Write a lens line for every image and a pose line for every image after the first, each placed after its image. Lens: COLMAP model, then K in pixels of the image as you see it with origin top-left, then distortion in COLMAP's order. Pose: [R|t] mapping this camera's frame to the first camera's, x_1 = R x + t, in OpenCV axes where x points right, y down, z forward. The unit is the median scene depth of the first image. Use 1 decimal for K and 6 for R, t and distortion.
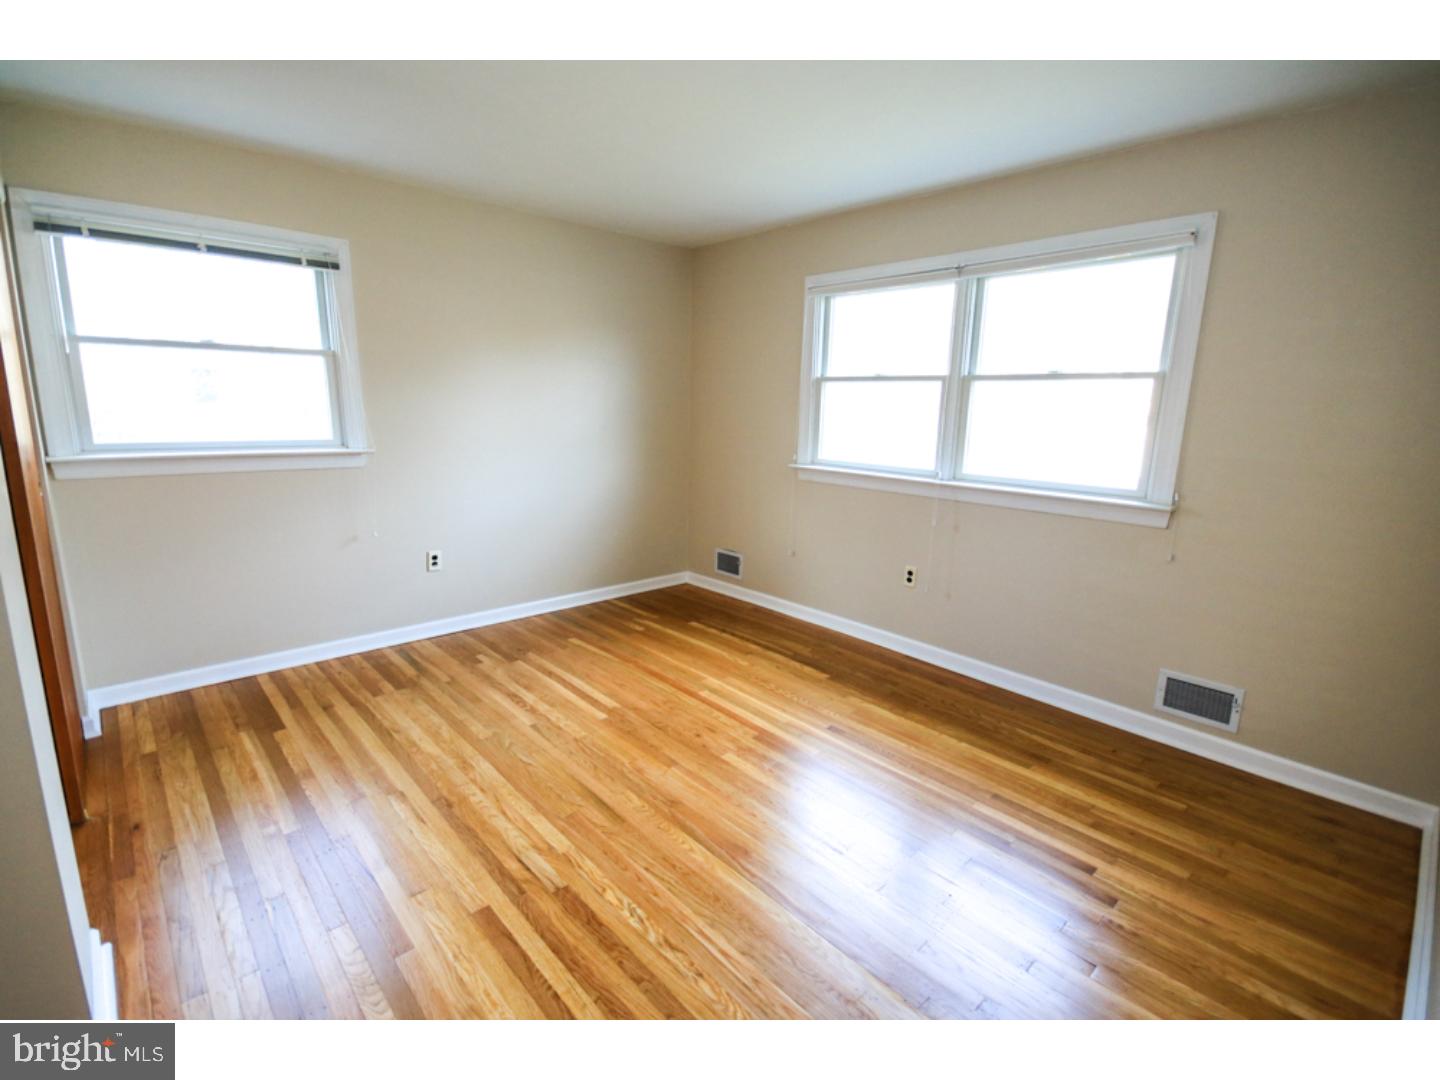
lens RADIAL K [[667.8, 0, 711.2], [0, 667.8, 534.7], [0, 0, 1]] dist [0.006216, 0.000920]
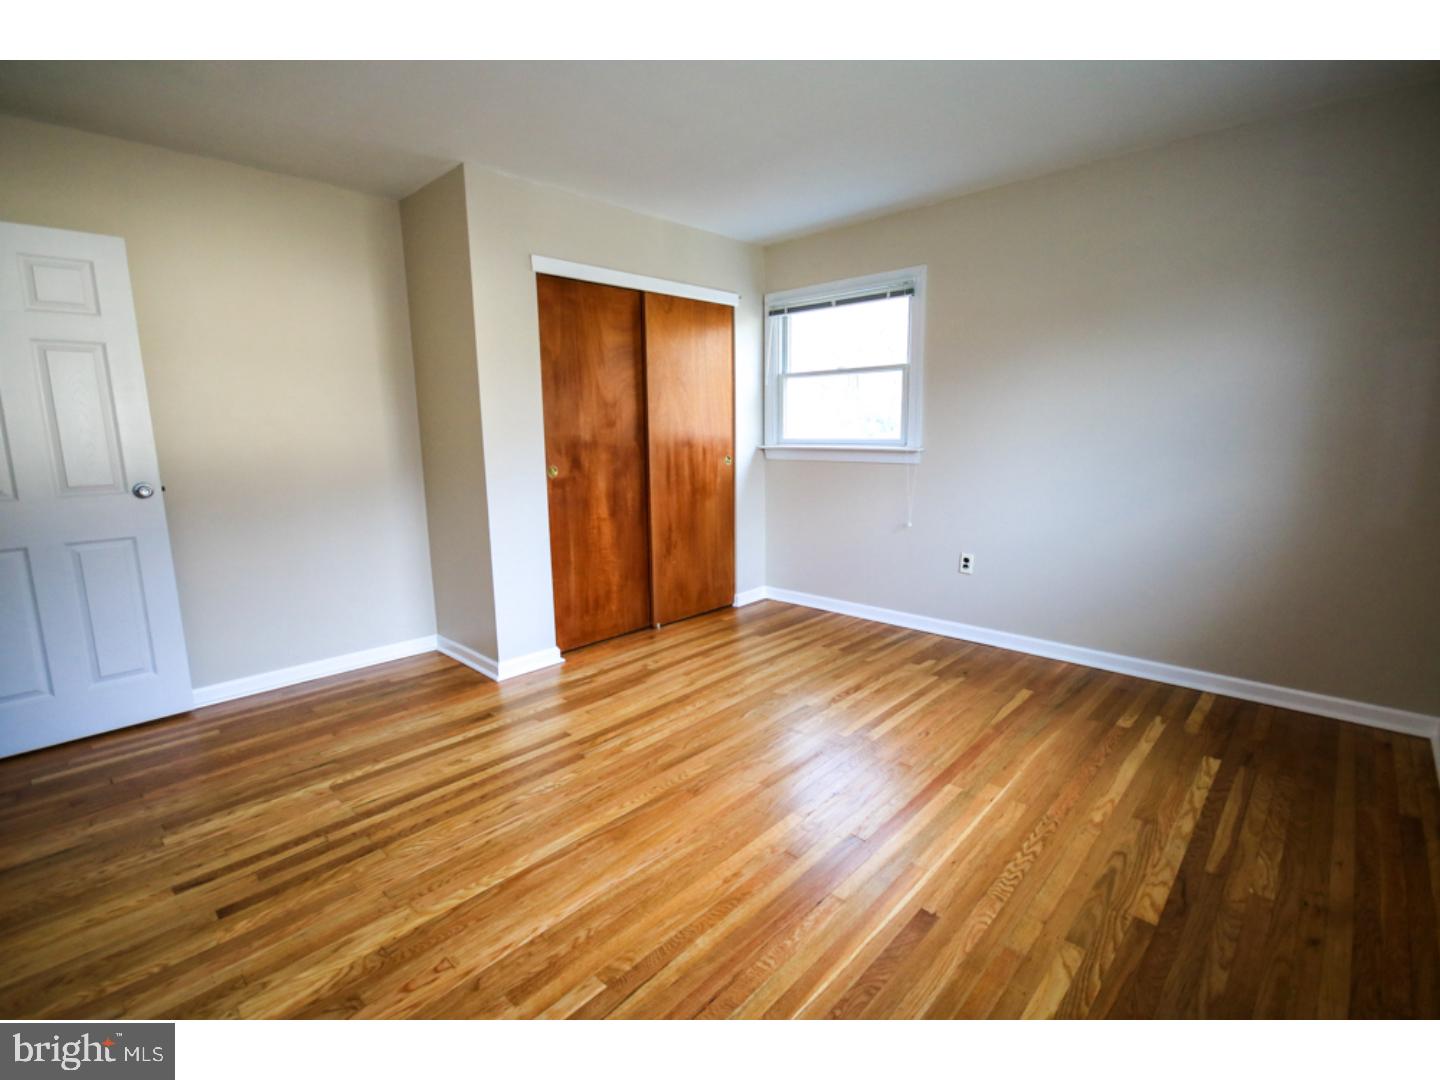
lens RADIAL K [[667.8, 0, 722.1], [0, 667.8, 531.4], [0, 0, 1]] dist [0.006216, 0.000920]
pose [[0.082593, 0.133175, -0.987645, 0.601898], [-0.180976, 0.976558, 0.116546, -0.064942], [0.980013, 0.169114, 0.104758, 0.604880]]
